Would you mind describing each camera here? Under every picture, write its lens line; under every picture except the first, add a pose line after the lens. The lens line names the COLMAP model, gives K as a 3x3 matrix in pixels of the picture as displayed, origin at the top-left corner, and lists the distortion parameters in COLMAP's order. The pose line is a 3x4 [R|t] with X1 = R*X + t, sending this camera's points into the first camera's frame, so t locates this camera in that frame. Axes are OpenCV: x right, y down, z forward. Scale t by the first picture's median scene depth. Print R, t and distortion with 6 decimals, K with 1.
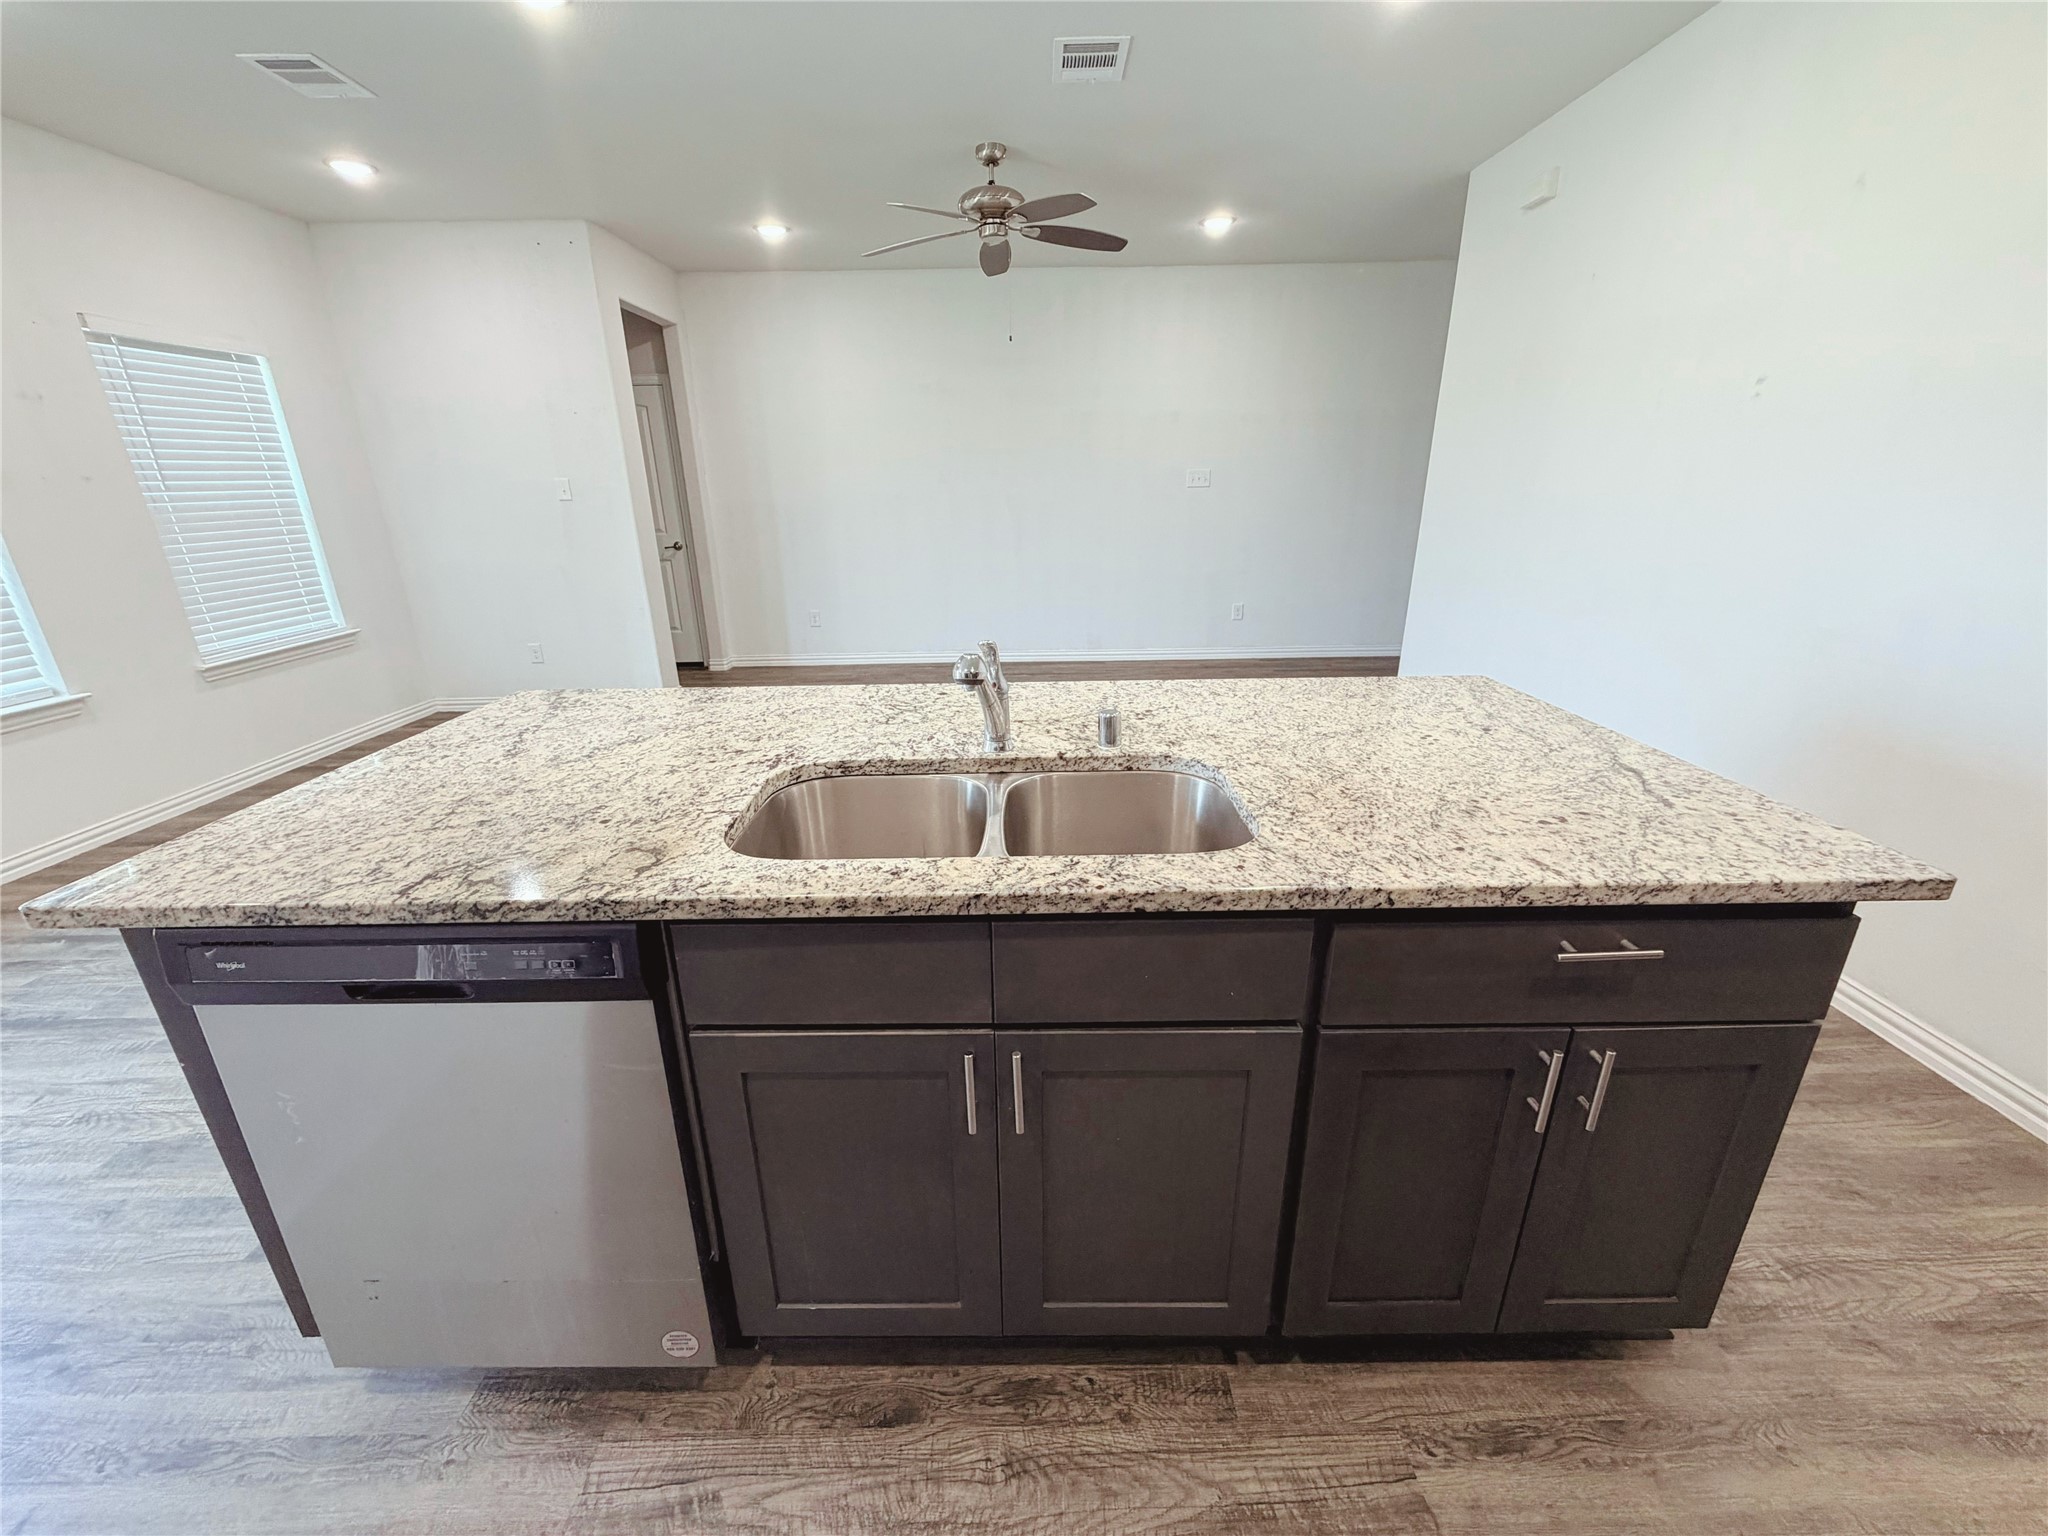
lens RADIAL K [[817.5, 0, 1017.6], [0, 817.5, 768.1], [0, 0, 1]] dist [-0.001085, 0.000712]
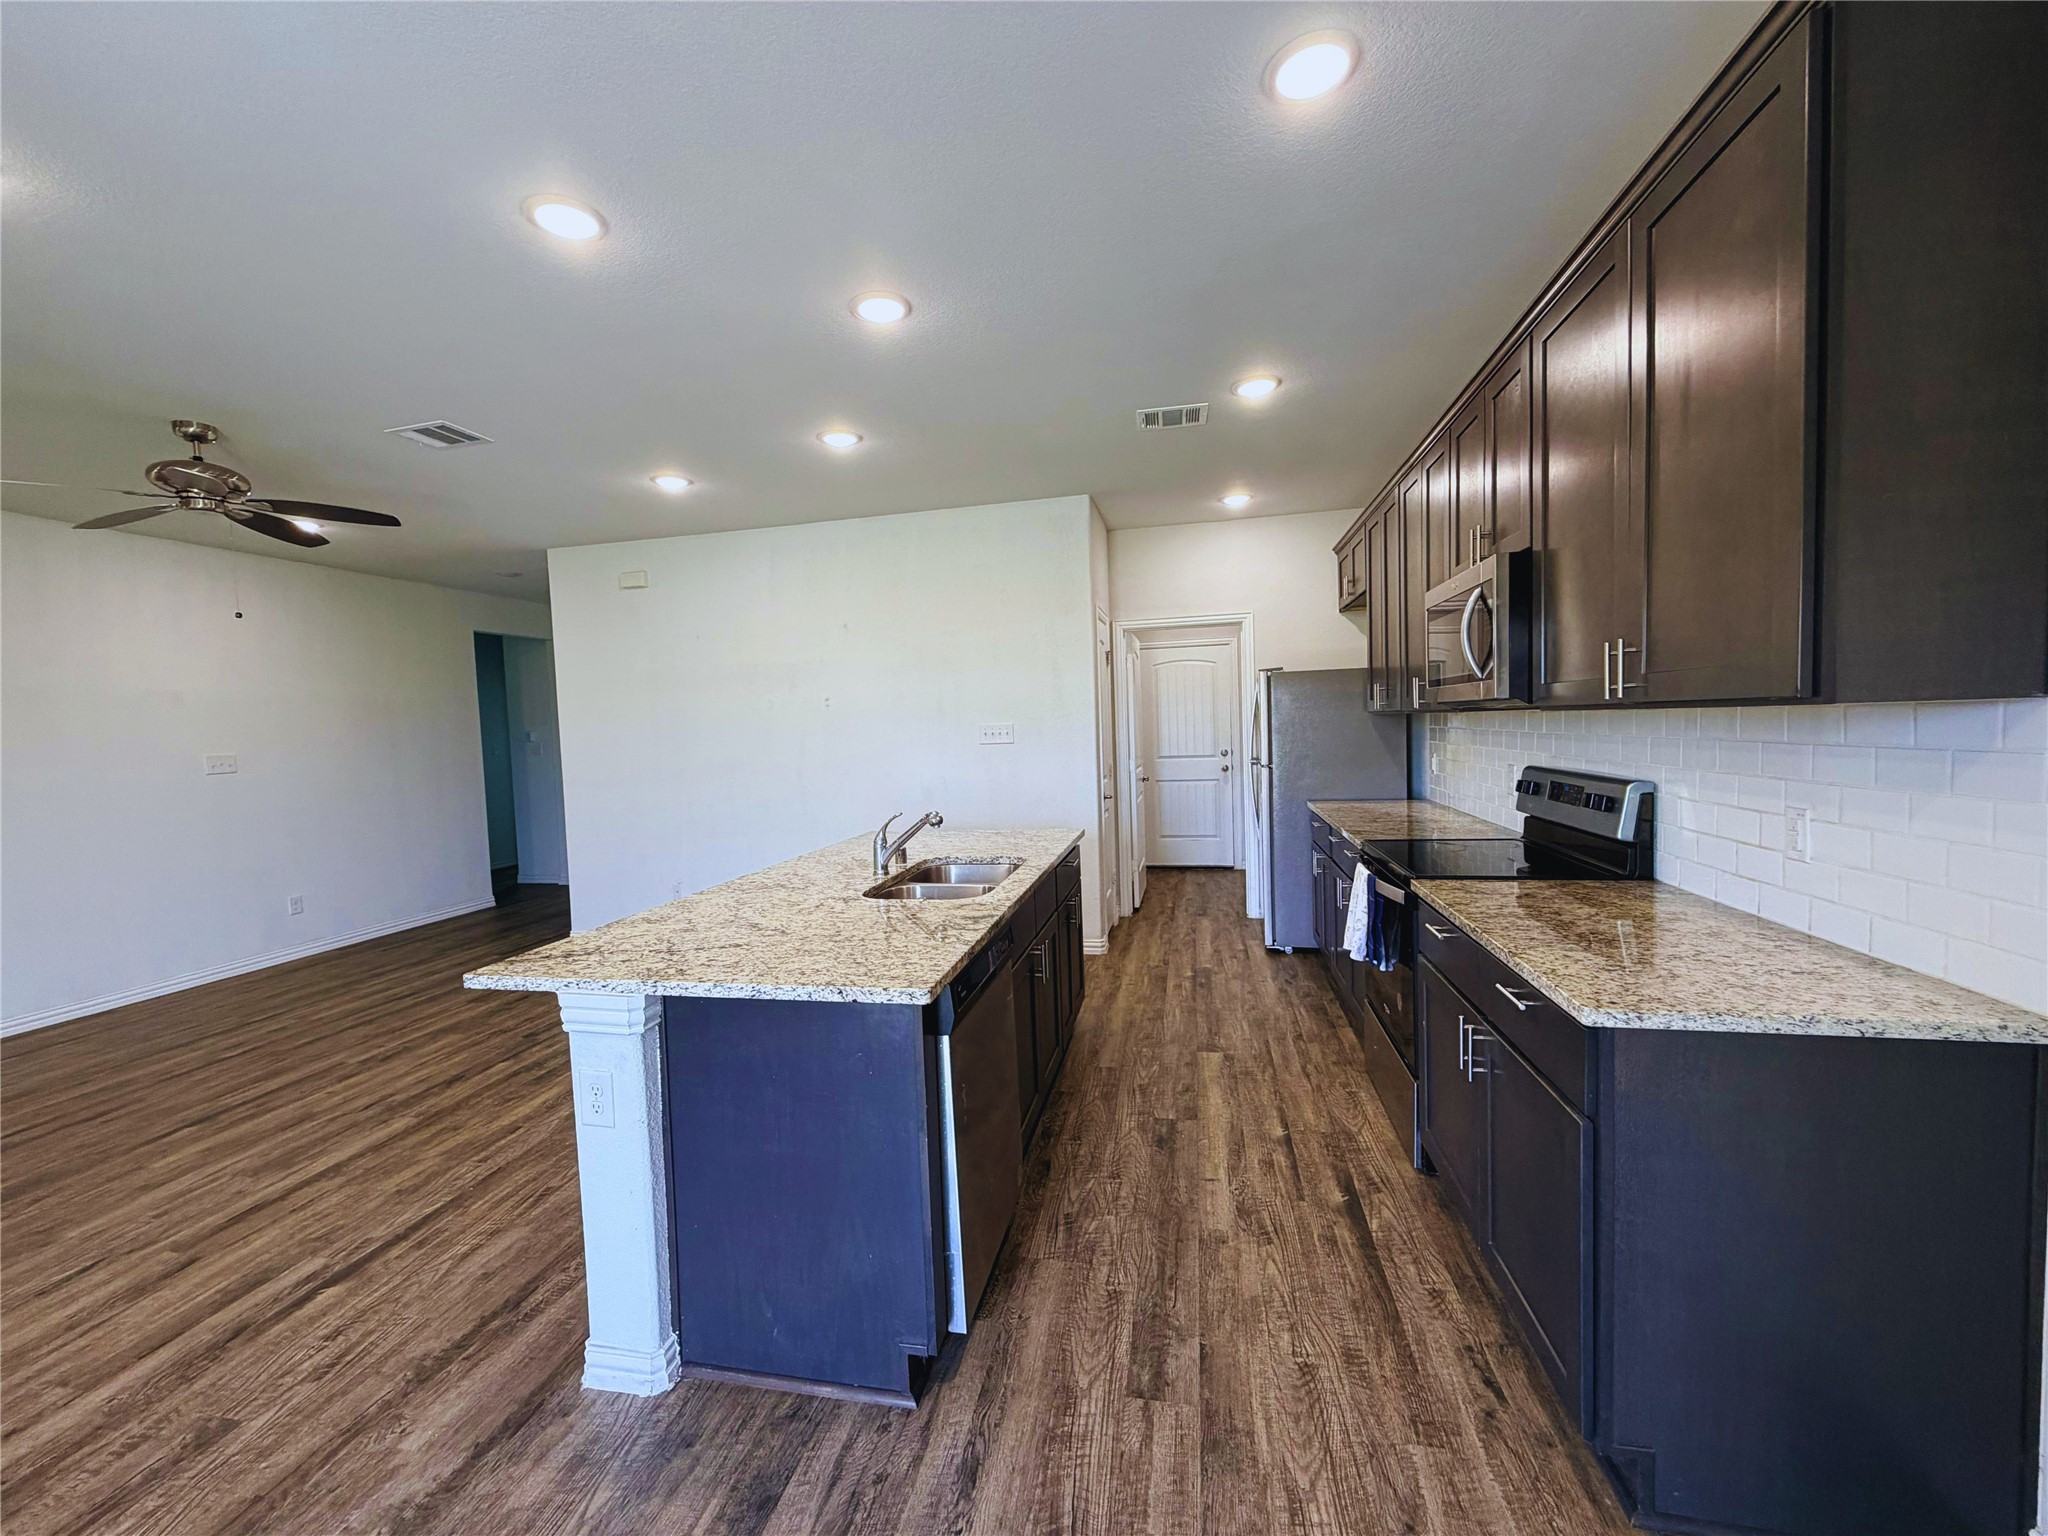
lens RADIAL K [[817.5, 0, 1019.1], [0, 817.5, 768.4], [0, 0, 1]] dist [-0.001085, 0.000712]
pose [[0.210547, -0.044125, 0.976587, -1.597082], [0.359943, 0.932300, -0.035478, -0.064645], [-0.908907, 0.358985, 0.212175, 0.205752]]
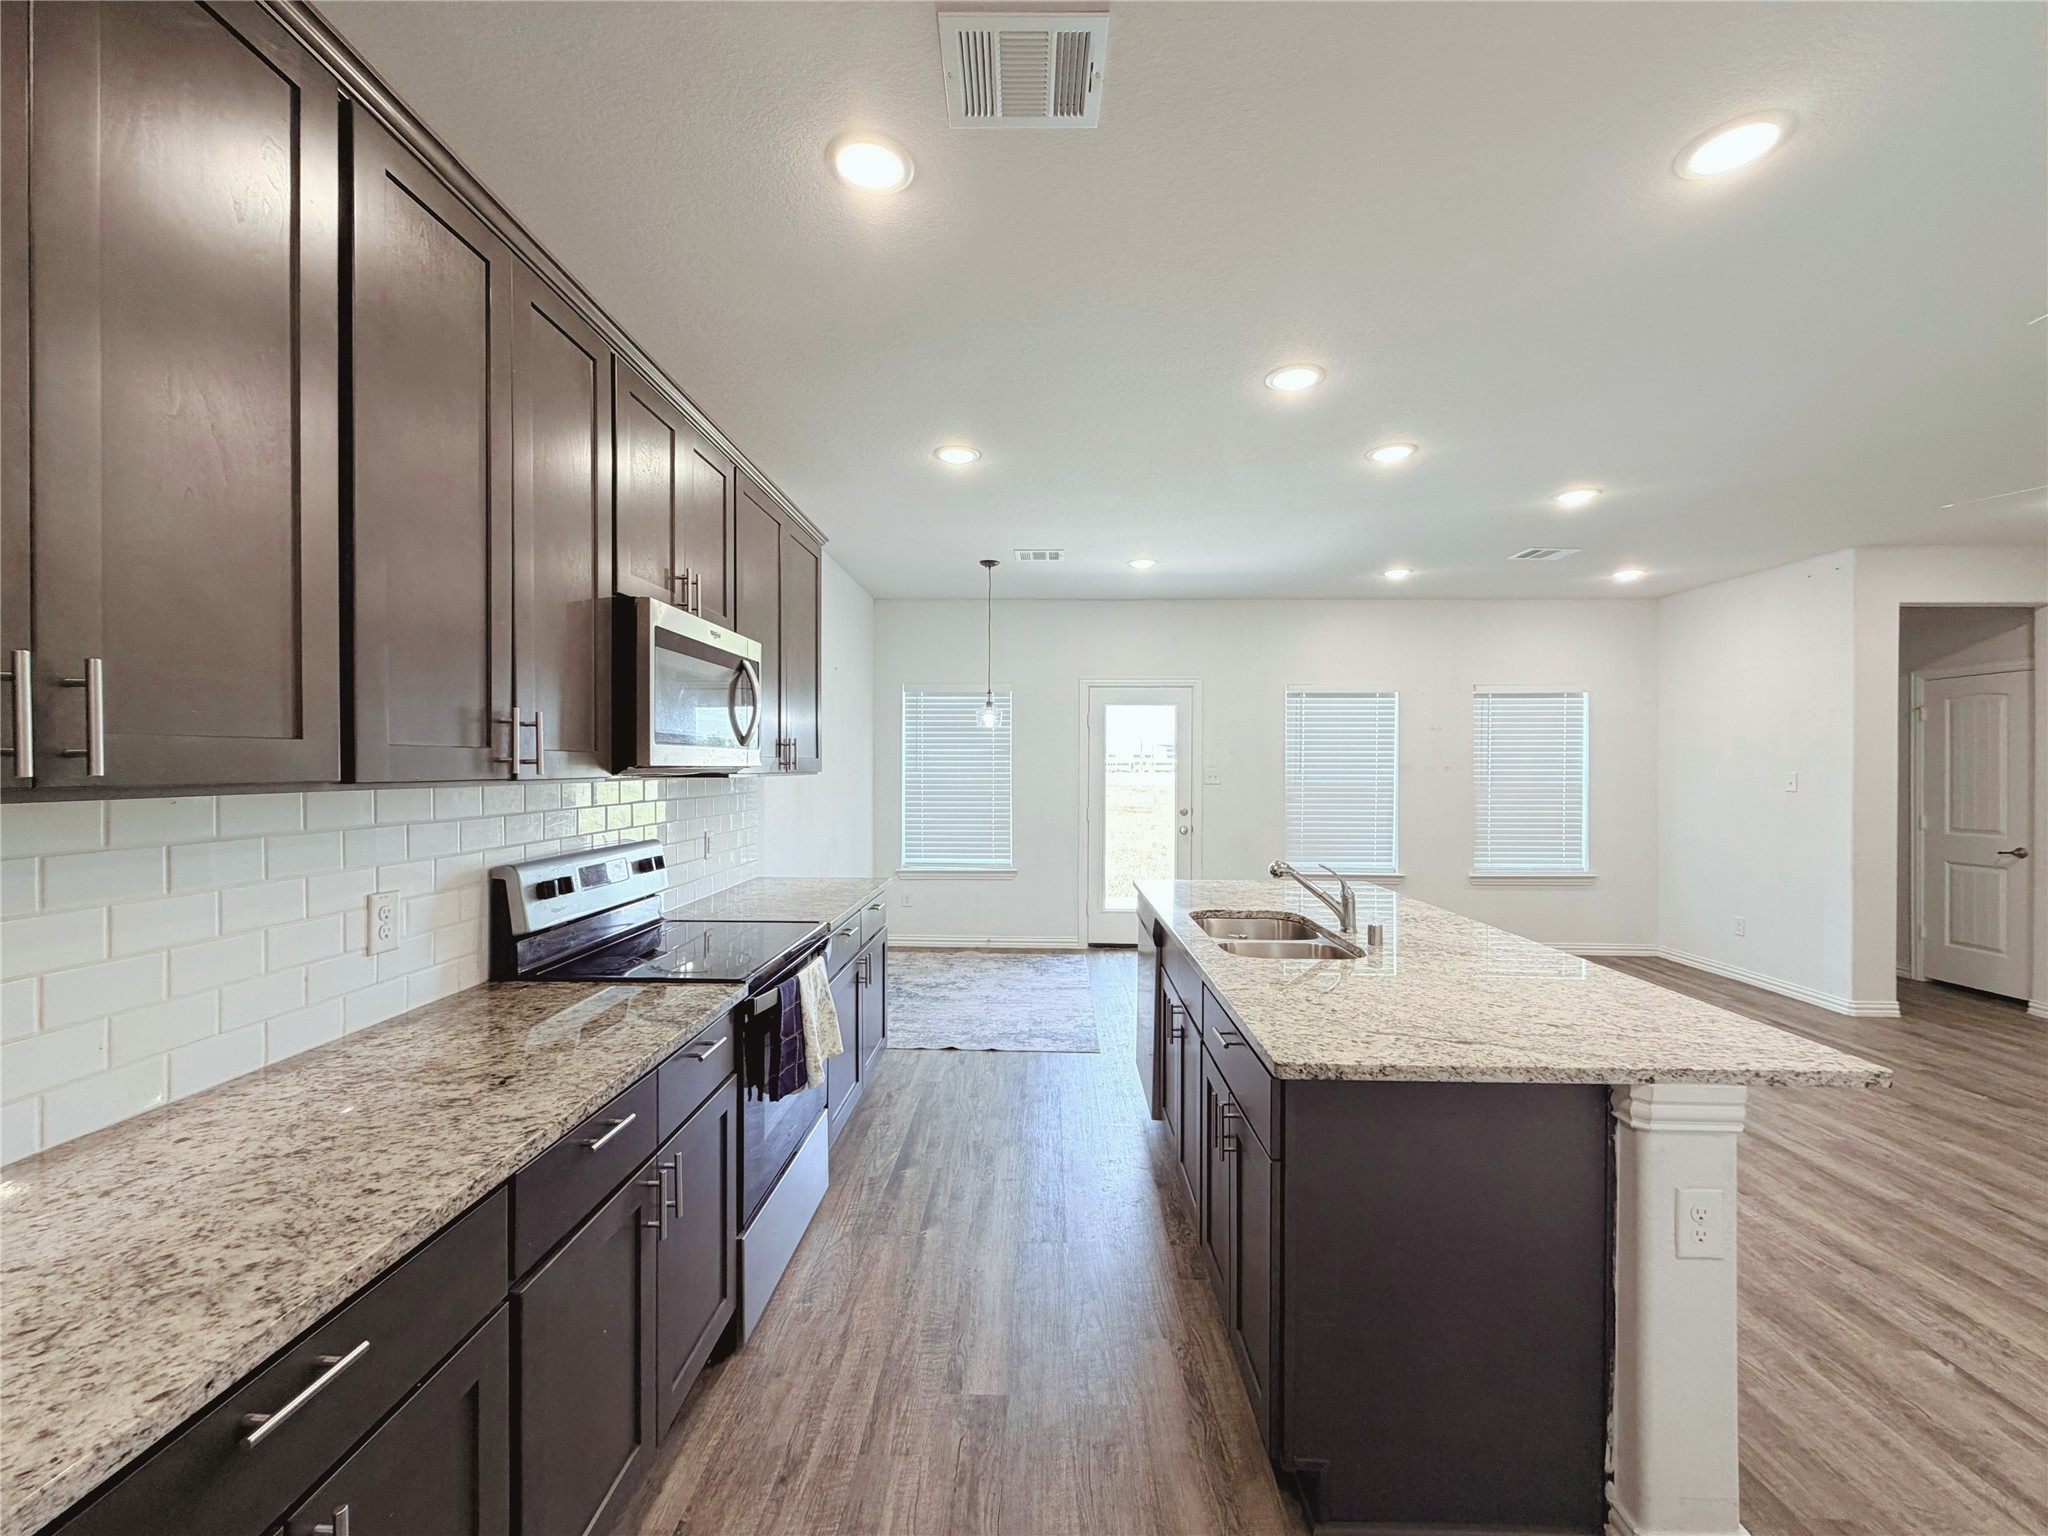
lens RADIAL K [[817.5, 0, 1020.3], [0, 817.5, 767.8], [0, 0, 1]] dist [-0.001085, 0.000712]
pose [[-0.031006, 0.017559, -0.999365, 1.546716], [-0.337726, 0.940857, 0.027009, -0.146966], [0.940733, 0.338349, -0.023242, 0.242752]]
